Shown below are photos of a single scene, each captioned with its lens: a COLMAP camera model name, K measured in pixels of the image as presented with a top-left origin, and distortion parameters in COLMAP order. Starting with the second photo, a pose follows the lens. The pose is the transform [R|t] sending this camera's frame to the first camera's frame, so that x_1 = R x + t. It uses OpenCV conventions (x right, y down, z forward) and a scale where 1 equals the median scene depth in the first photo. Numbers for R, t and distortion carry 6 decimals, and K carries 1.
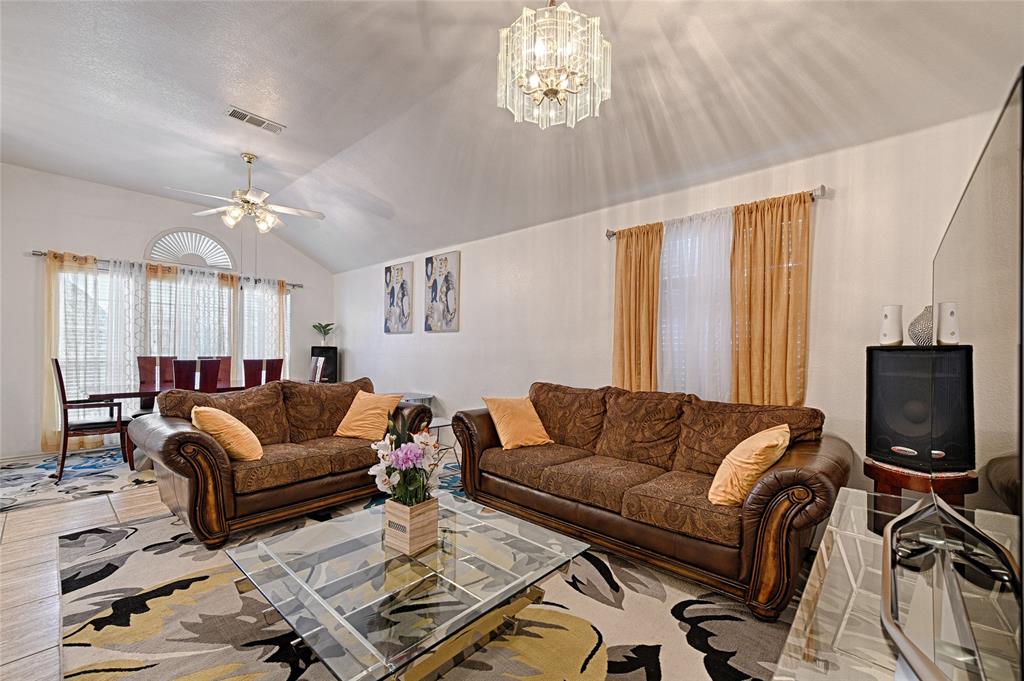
lens RADIAL K [[415.9, 0, 510.4], [0, 415.9, 353.5], [0, 0, 1]] dist [-0.000905, -0.000316]
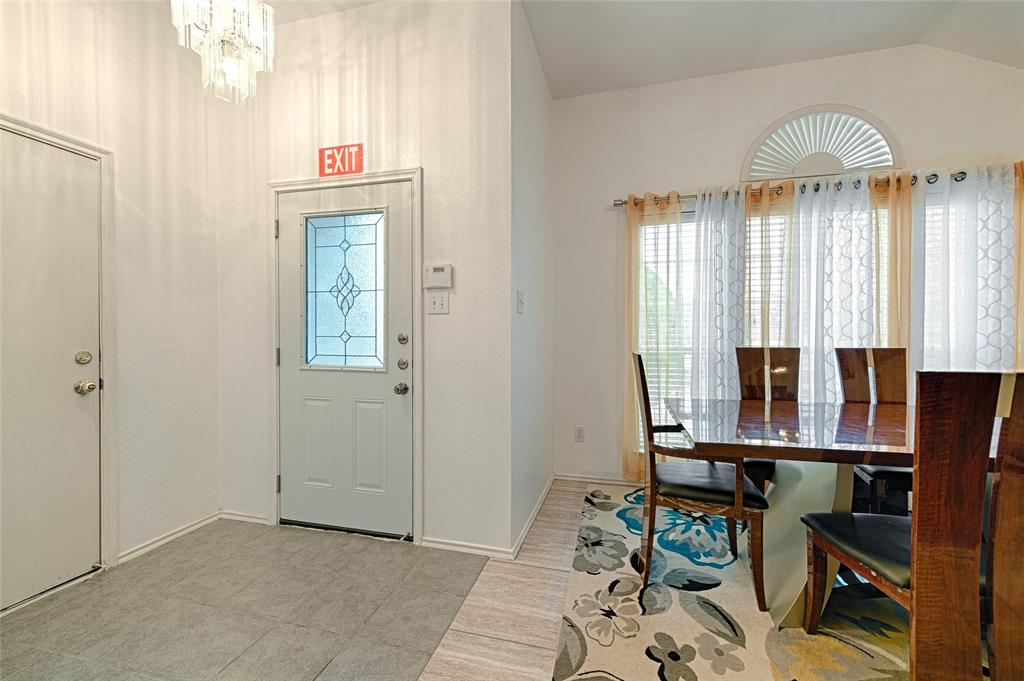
lens RADIAL K [[416.5, 0, 525.5], [0, 416.5, 336.1], [0, 0, 1]] dist [0.003042, -0.000006]
pose [[0.471205, -0.004235, -0.882014, -0.573416], [0.001668, 0.999991, -0.003911, -0.008456], [0.882022, 0.000372, 0.471208, 0.512860]]
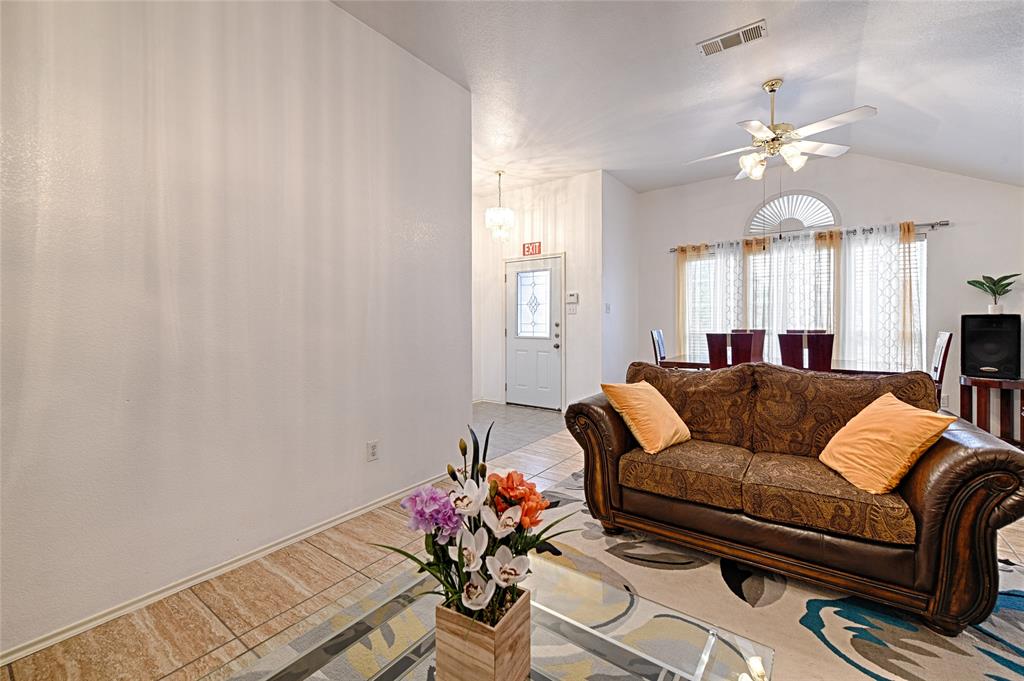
lens RADIAL K [[420.3, 0, 513.6], [0, 420.3, 325.0], [0, 0, 1]] dist [0.001501, 0.000095]
pose [[0.105116, -0.006458, -0.994439, 0.114964], [-0.001643, 0.999976, -0.006667, 0.002414], [0.994459, 0.002335, 0.105103, 0.364979]]
